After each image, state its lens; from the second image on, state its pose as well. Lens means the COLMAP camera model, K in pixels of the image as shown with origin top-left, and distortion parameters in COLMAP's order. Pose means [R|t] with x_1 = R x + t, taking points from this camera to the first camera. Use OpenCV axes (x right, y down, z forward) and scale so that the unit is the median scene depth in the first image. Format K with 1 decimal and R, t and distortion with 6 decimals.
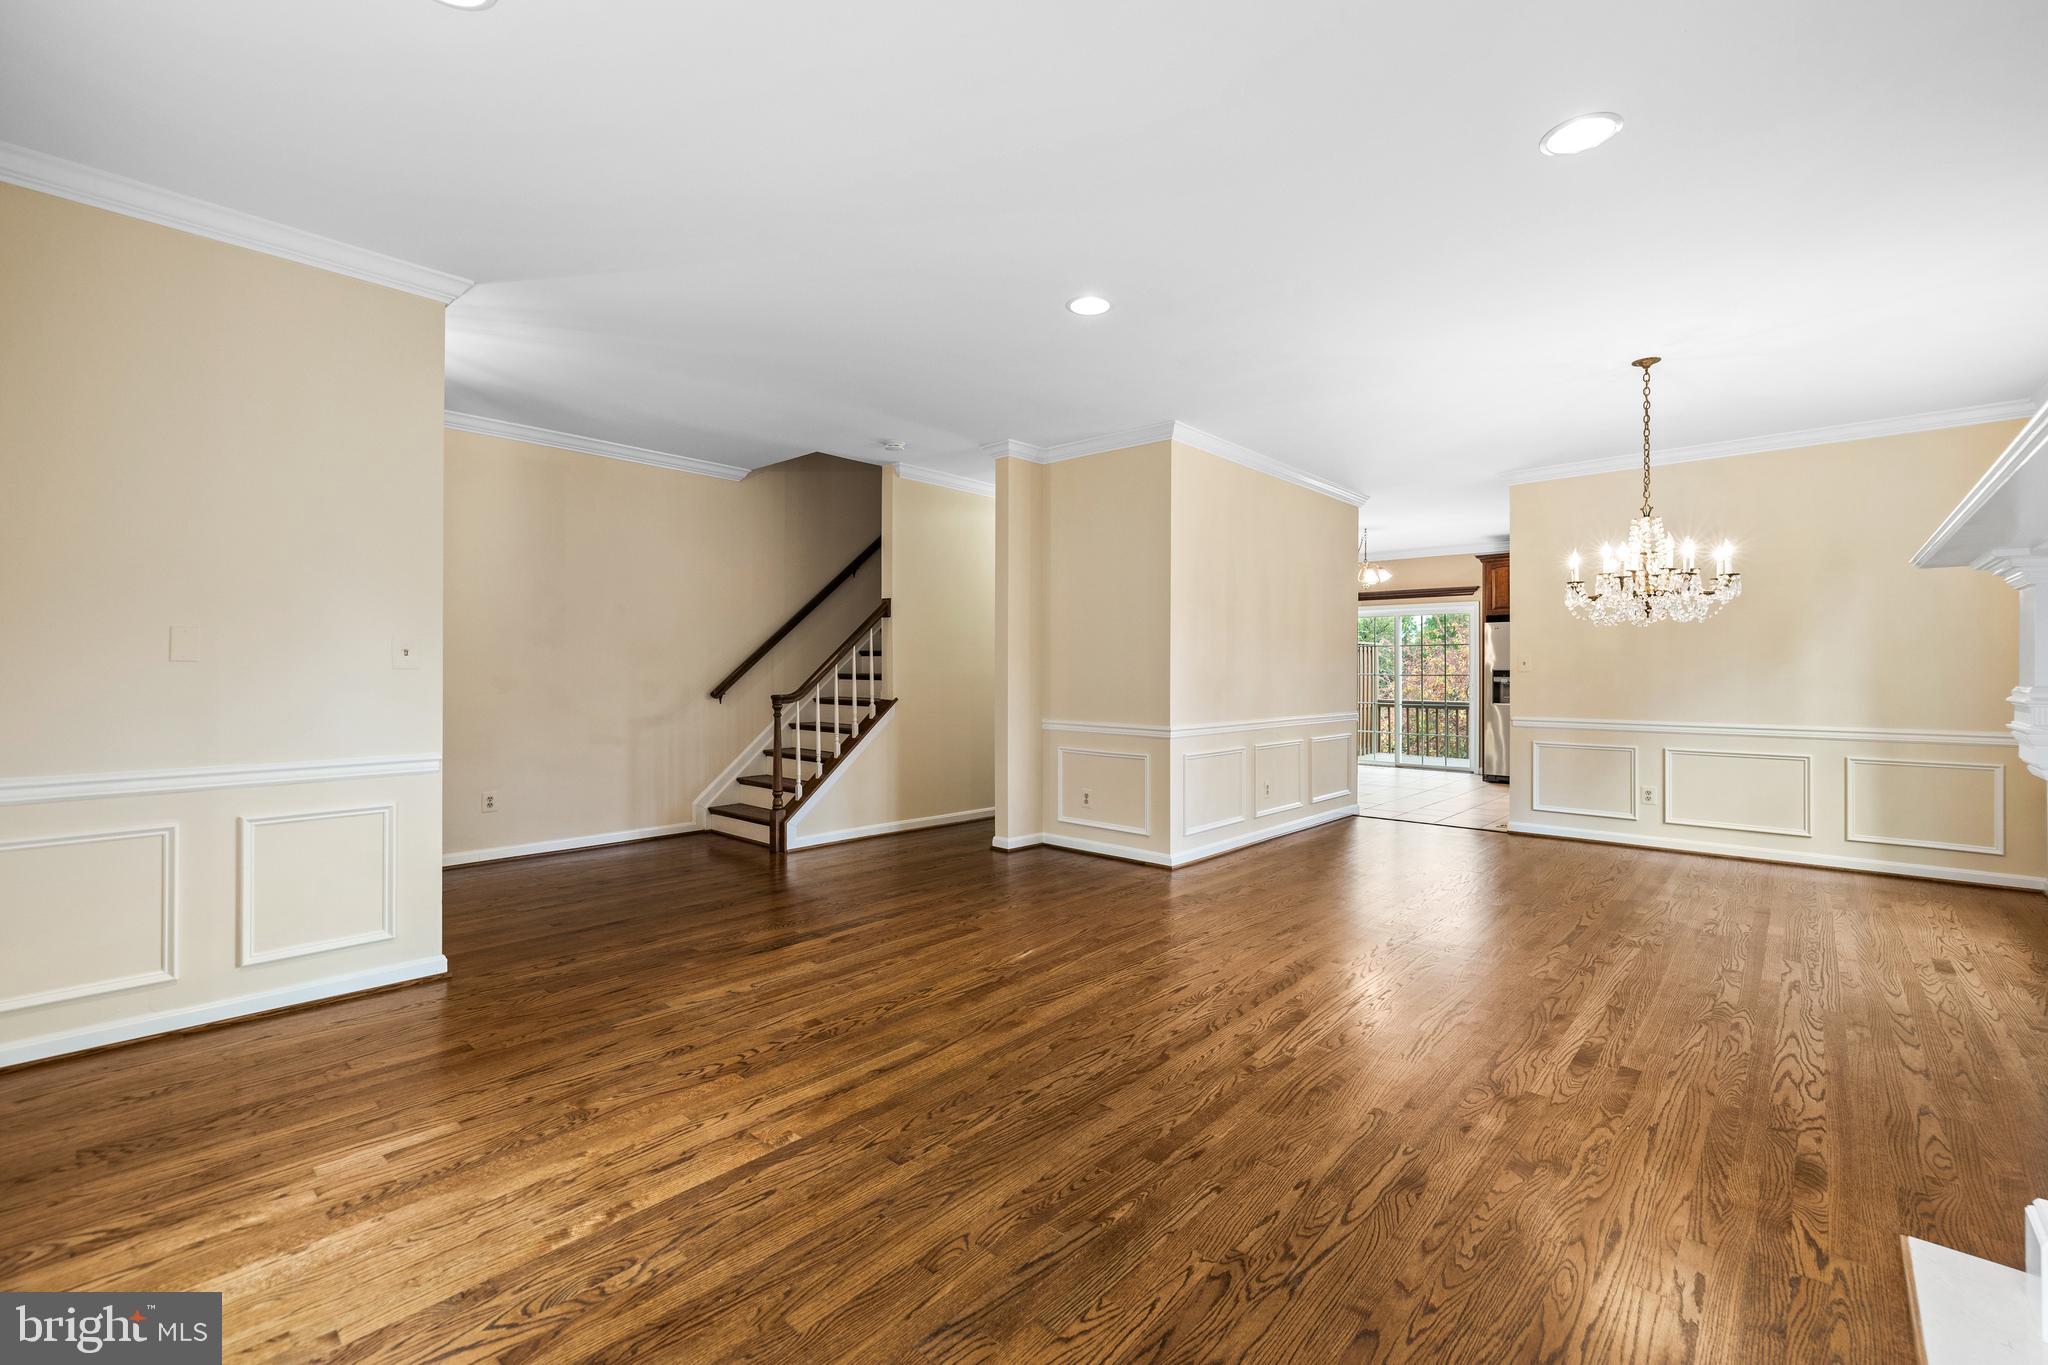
lens RADIAL K [[868.8, 0, 1013.6], [0, 868.8, 676.1], [0, 0, 1]] dist [0.000979, -0.000342]
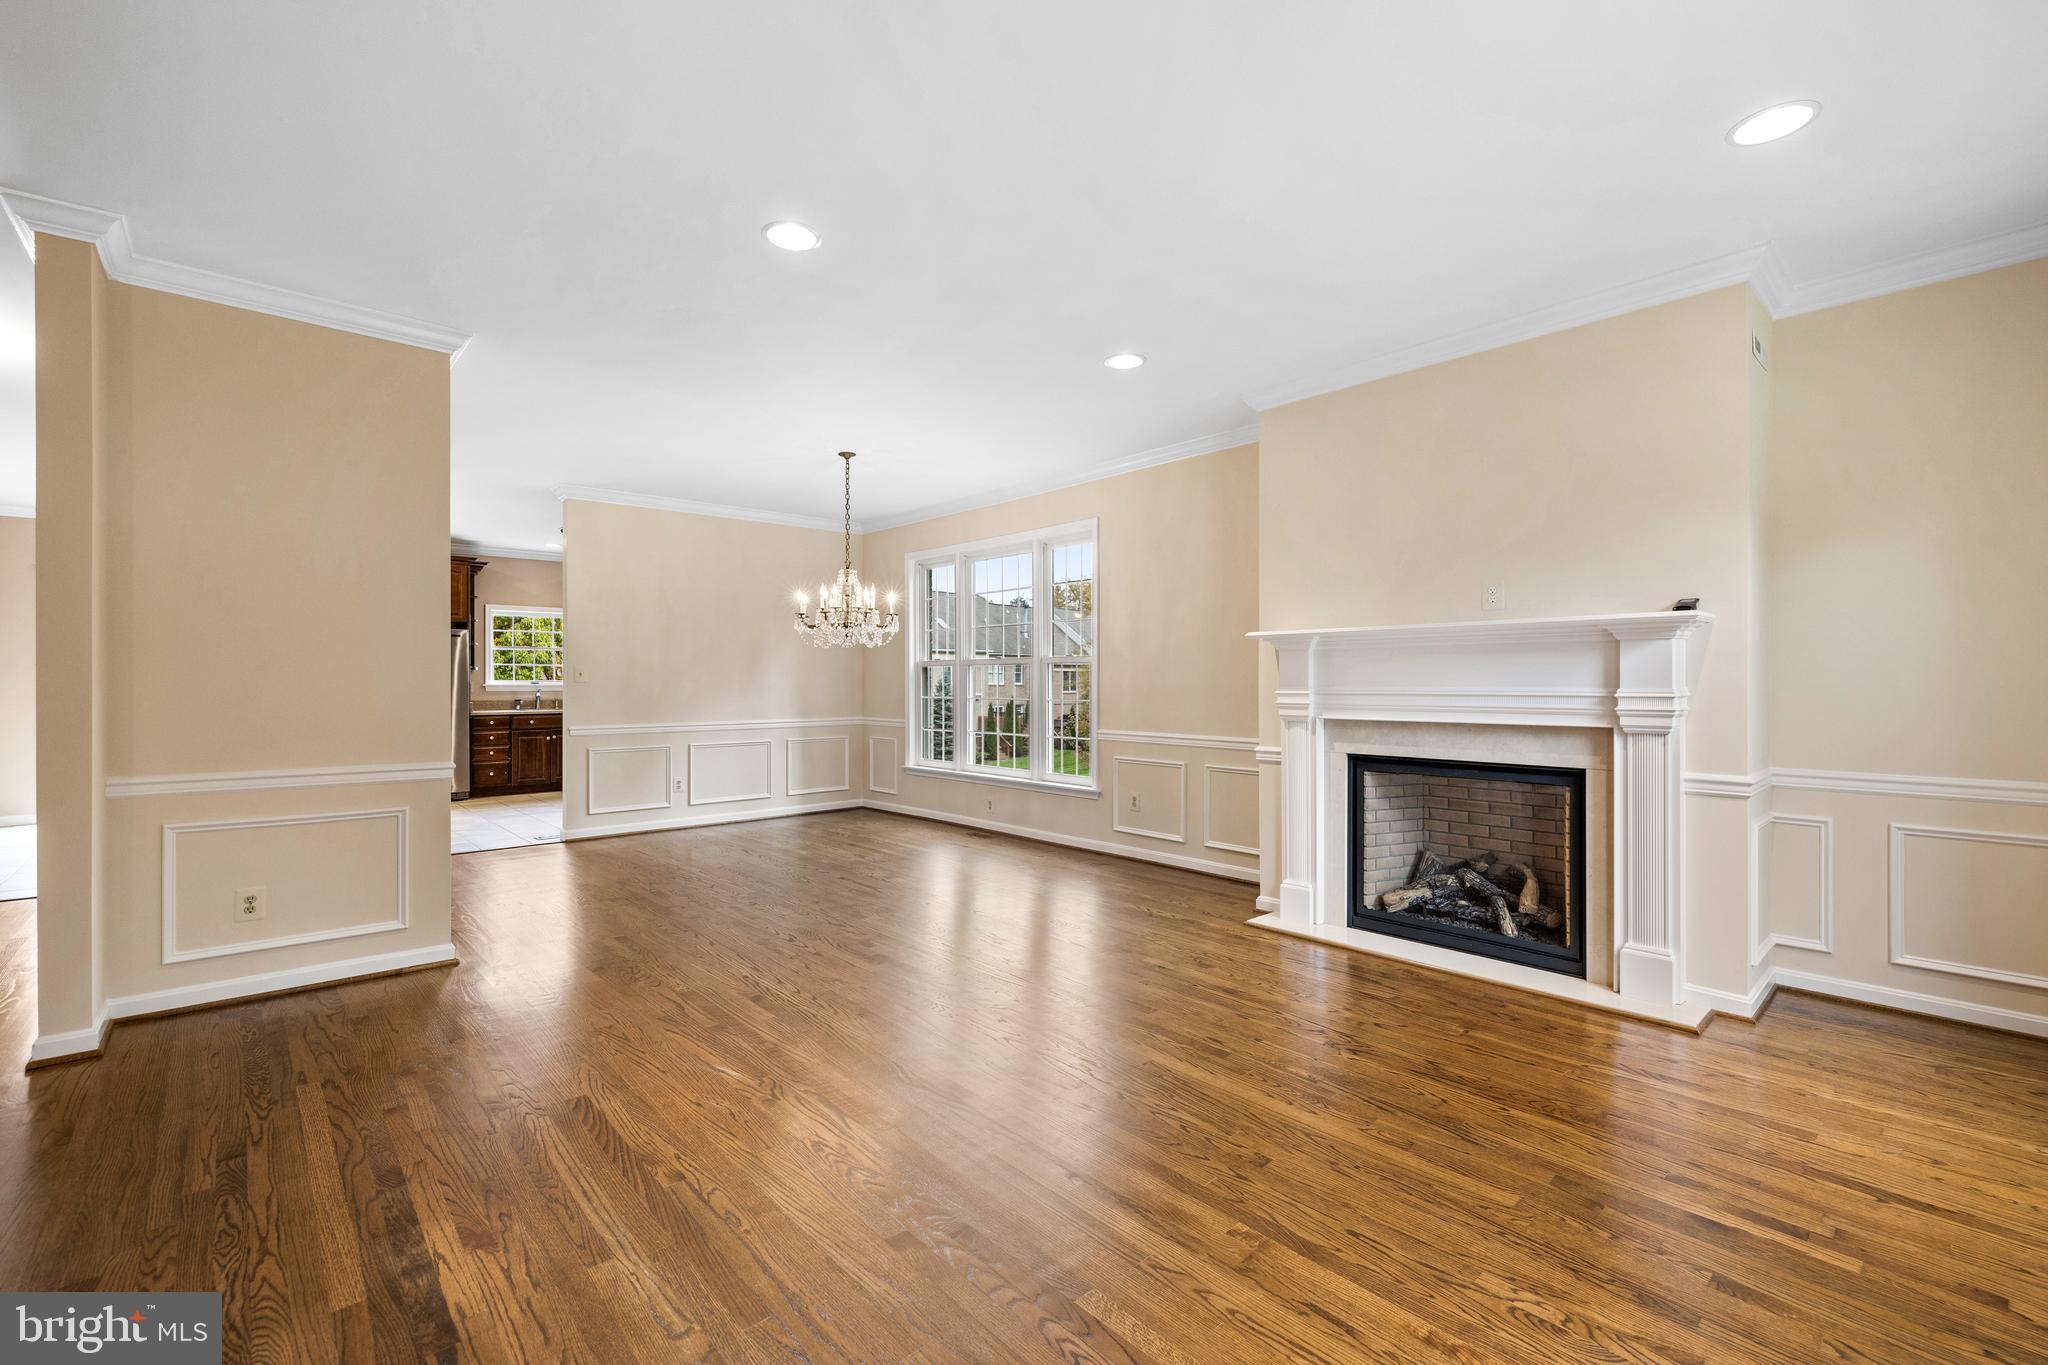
lens RADIAL K [[868.8, 0, 1012.3], [0, 868.8, 679.3], [0, 0, 1]] dist [0.000979, -0.000342]
pose [[0.109062, 0.000942, 0.994035, -0.999193], [0.008302, 0.999964, -0.001858, -0.007680], [-0.994000, 0.008456, 0.109050, 0.997366]]
